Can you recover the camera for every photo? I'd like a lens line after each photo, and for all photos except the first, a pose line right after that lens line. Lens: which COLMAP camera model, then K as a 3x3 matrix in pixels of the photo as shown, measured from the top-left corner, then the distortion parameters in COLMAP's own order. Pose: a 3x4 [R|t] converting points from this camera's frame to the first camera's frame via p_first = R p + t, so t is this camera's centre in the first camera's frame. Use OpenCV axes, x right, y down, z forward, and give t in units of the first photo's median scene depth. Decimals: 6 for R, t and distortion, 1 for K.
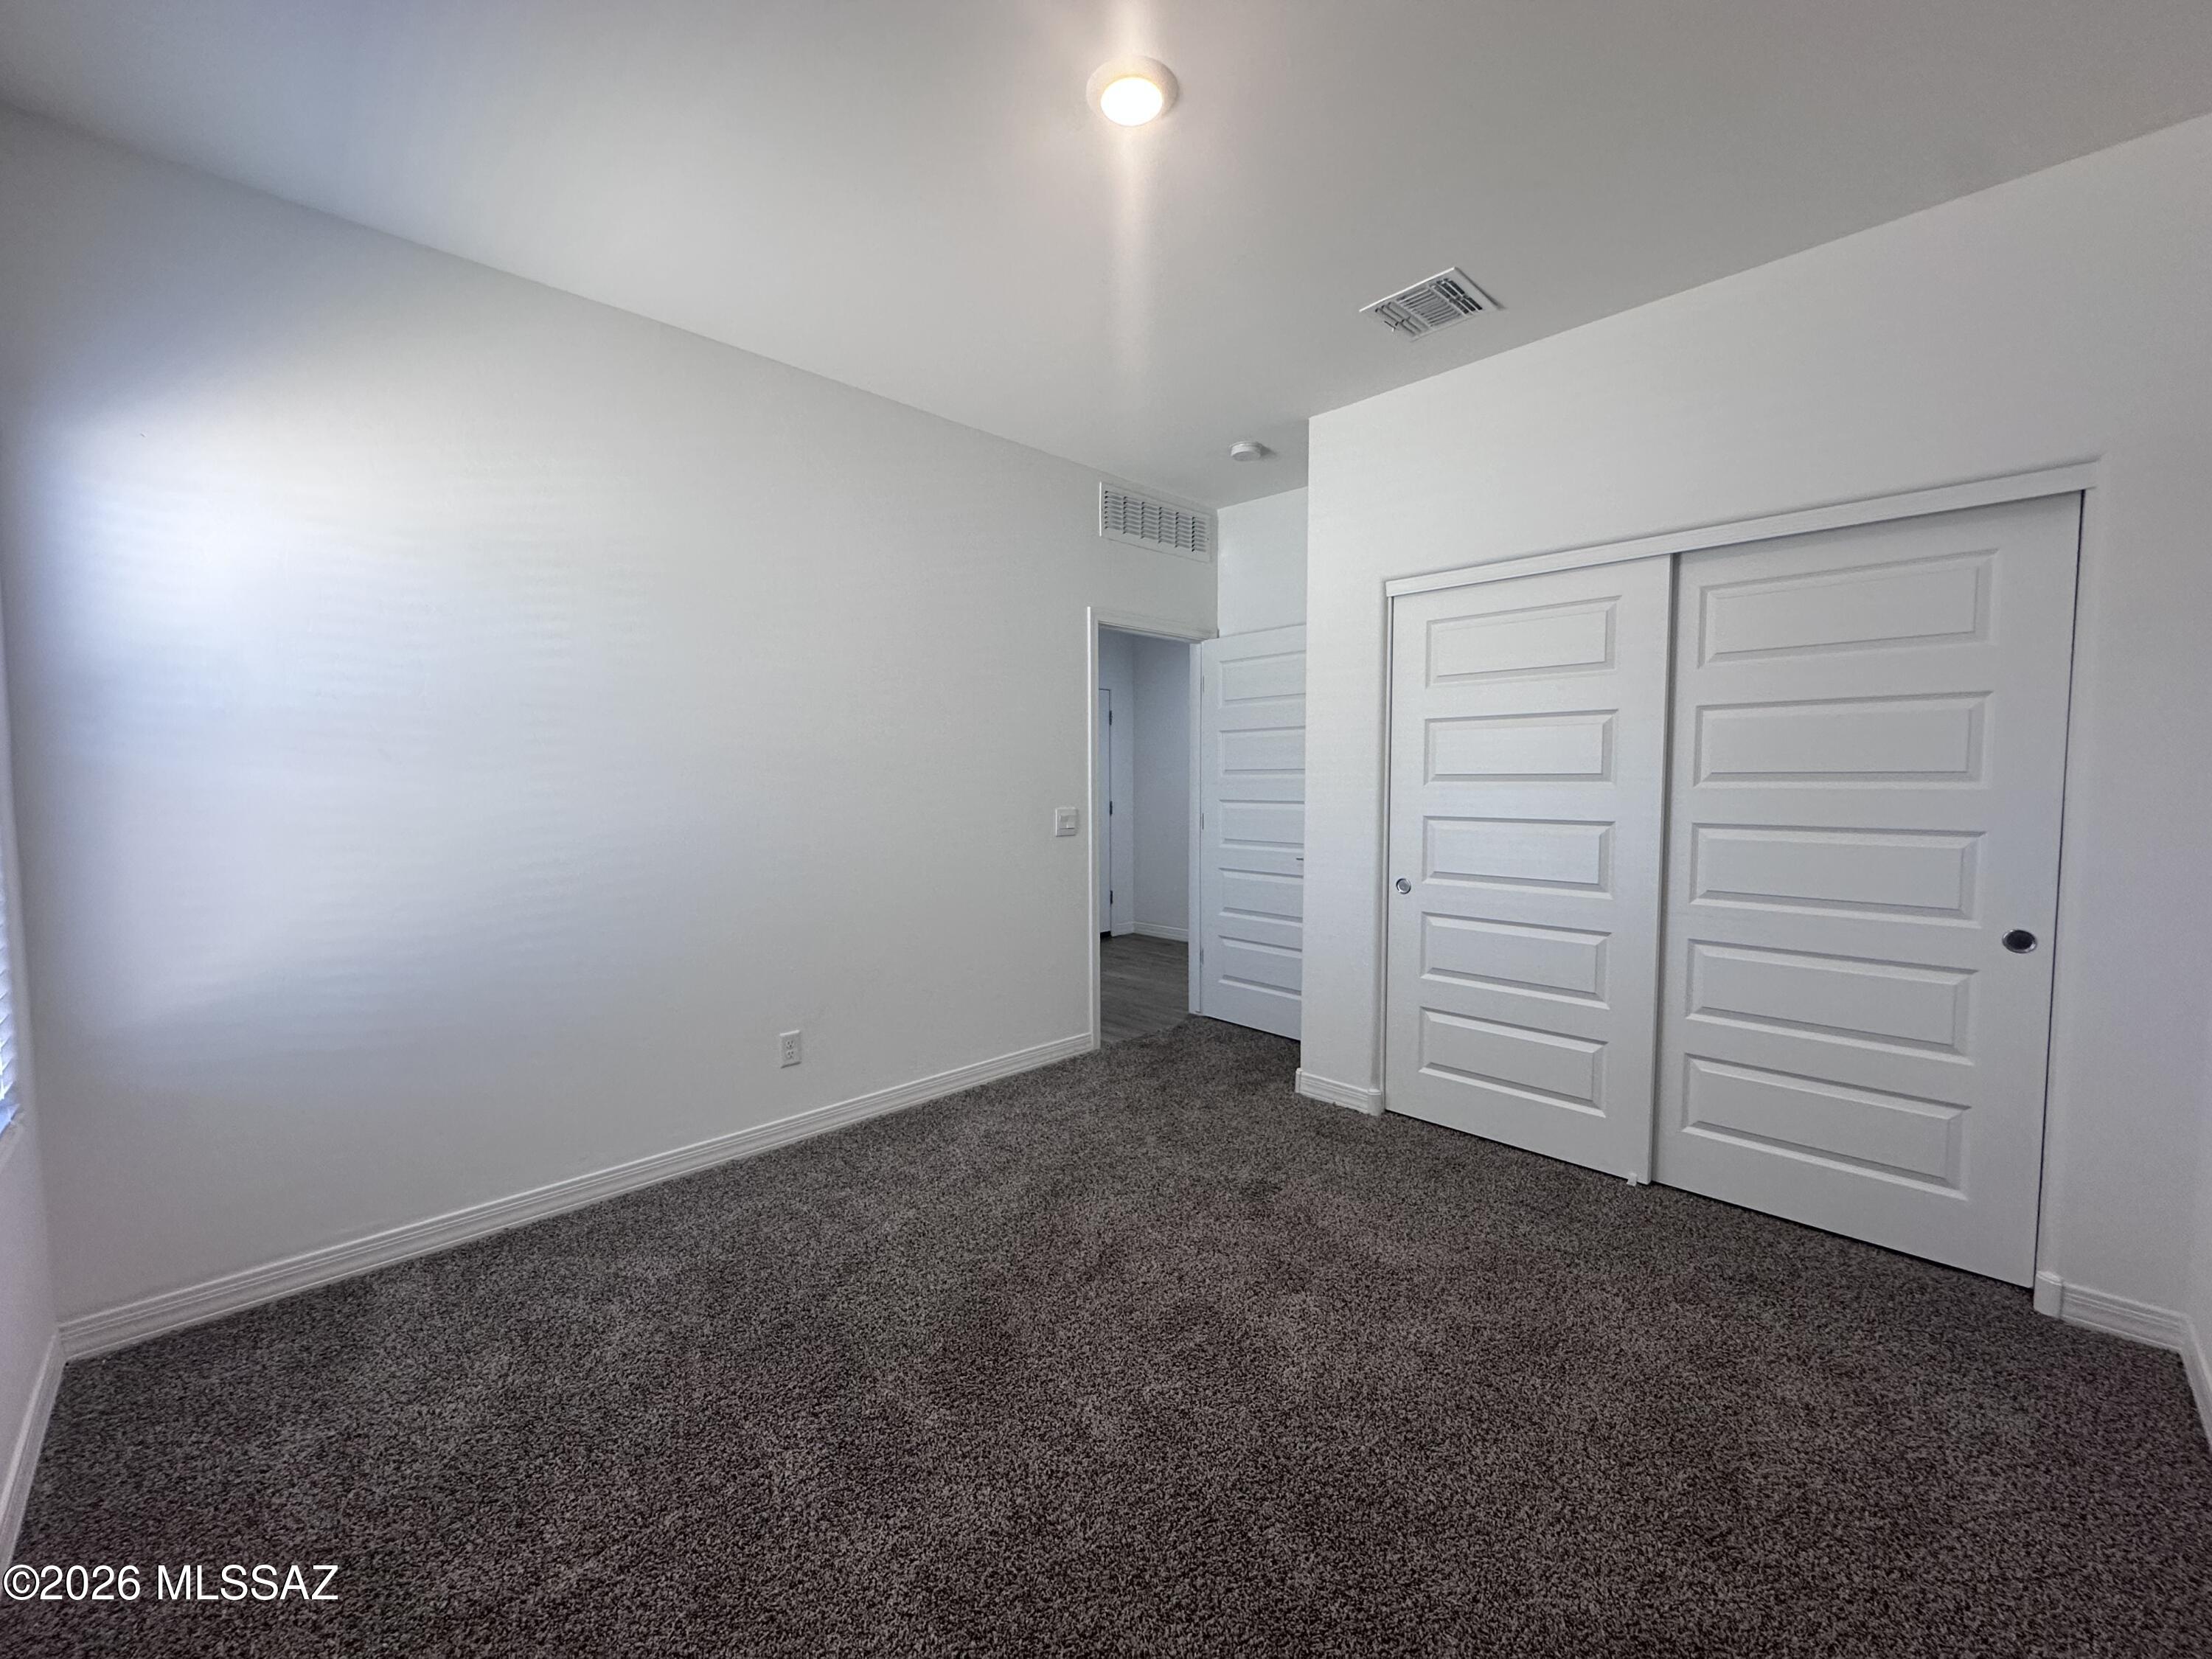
lens RADIAL K [[885.8, 0, 1109.7], [0, 885.8, 832.4], [0, 0, 1]] dist [-0.005519, 0.000866]
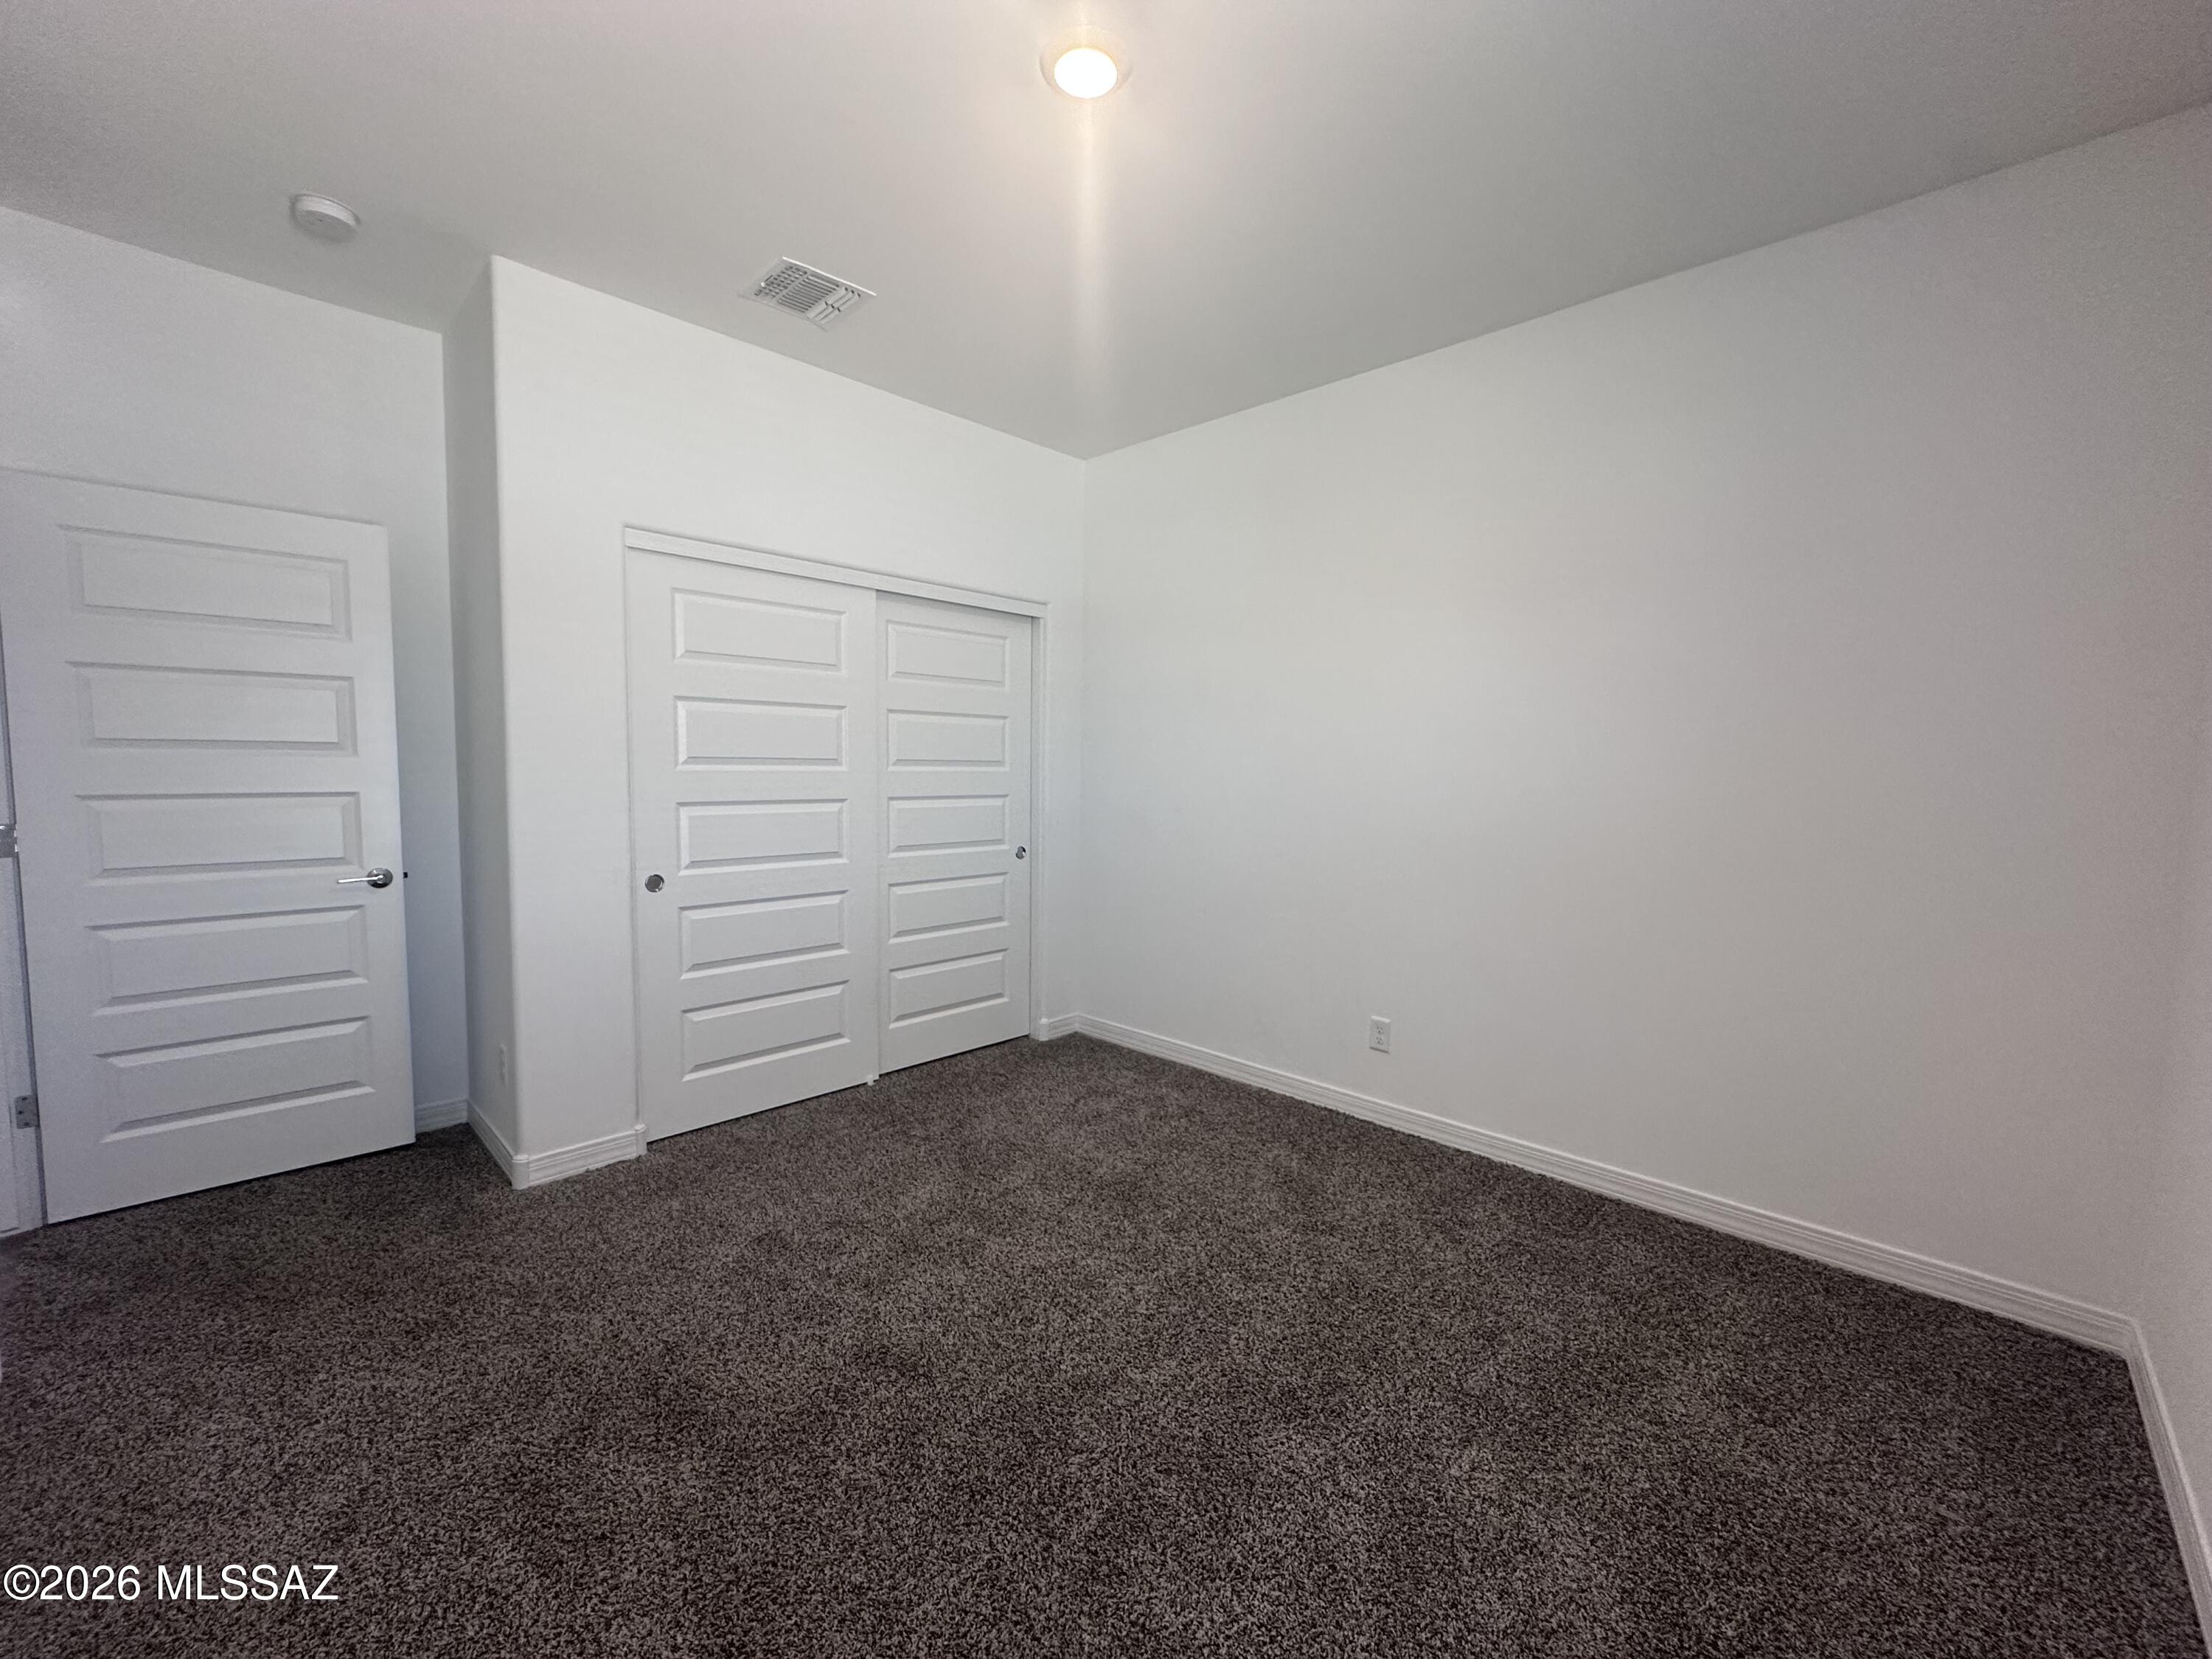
lens RADIAL K [[885.8, 0, 1100.2], [0, 885.8, 830.7], [0, 0, 1]] dist [-0.005519, 0.000866]
pose [[-0.015560, -0.077883, 0.996841, -0.566376], [0.046300, 0.995836, 0.078527, -0.042082], [-0.998806, 0.047375, -0.011889, 0.580983]]
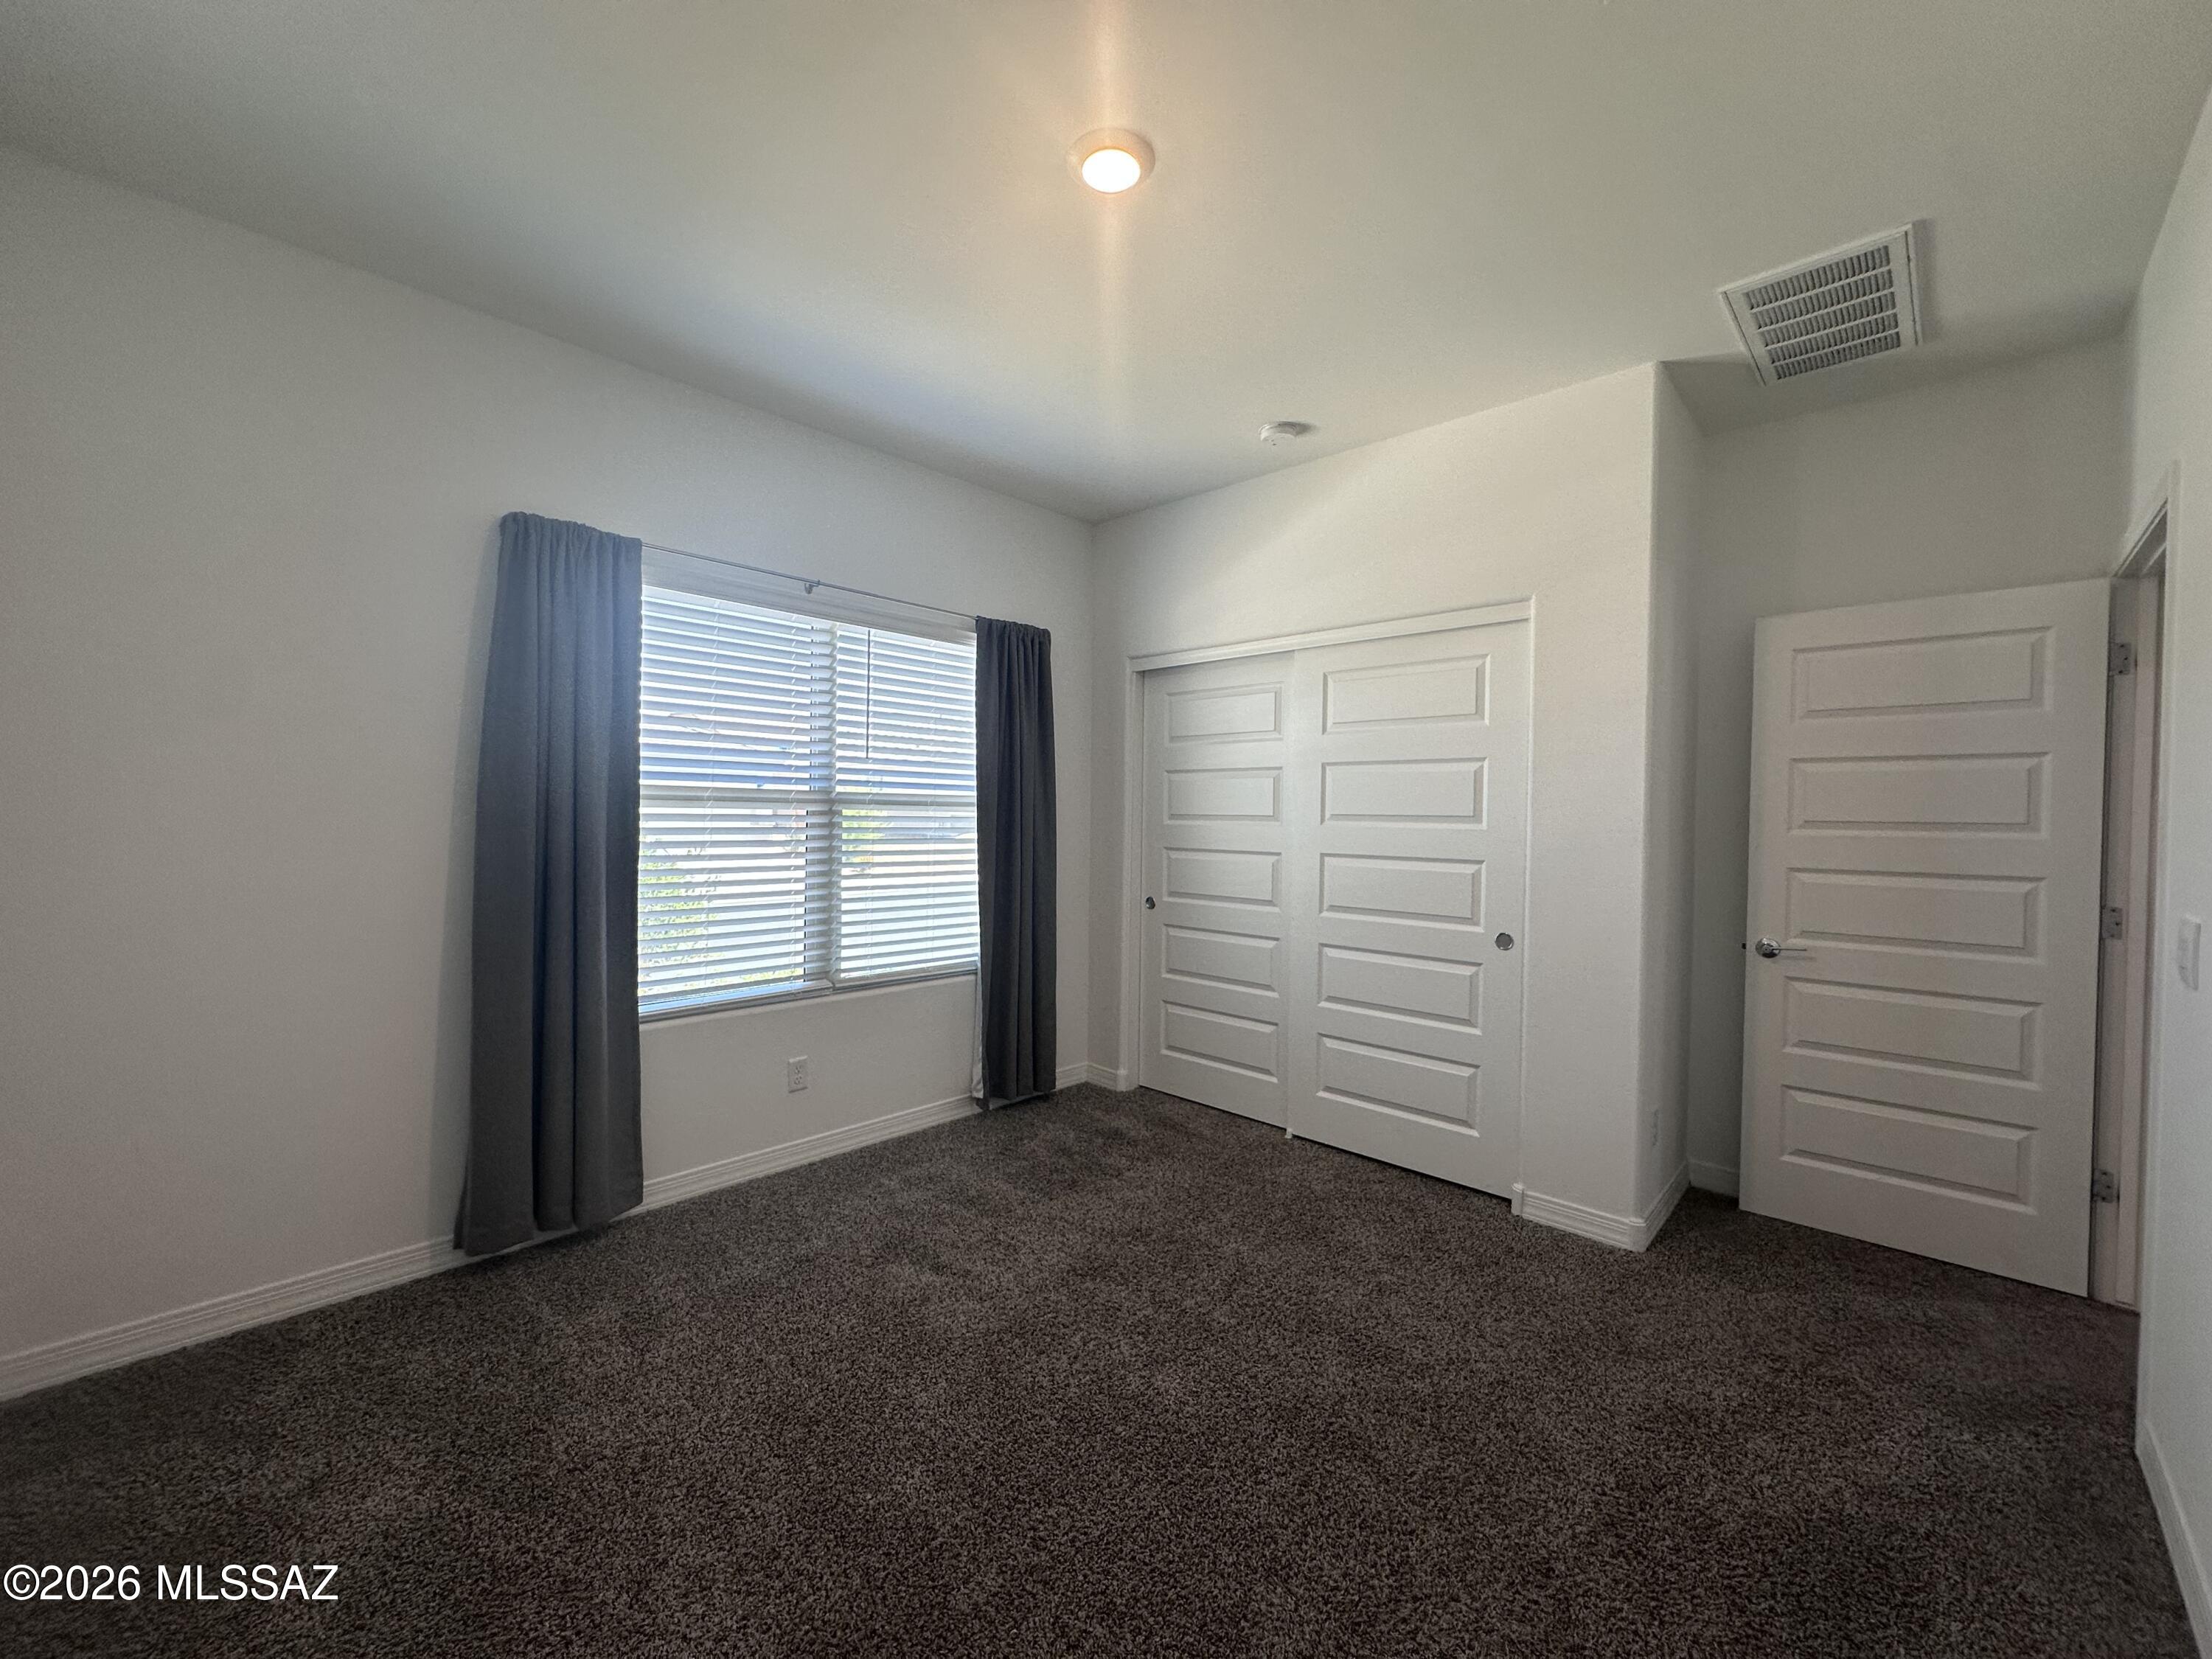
lens RADIAL K [[885.8, 0, 1099.5], [0, 885.8, 821.9], [0, 0, 1]] dist [-0.005519, 0.000866]
pose [[0.999813, 0.014881, 0.012370, 0.262699], [-0.014212, 0.998521, -0.052471, 0.013479], [-0.013132, 0.052285, 0.998546, -0.251520]]
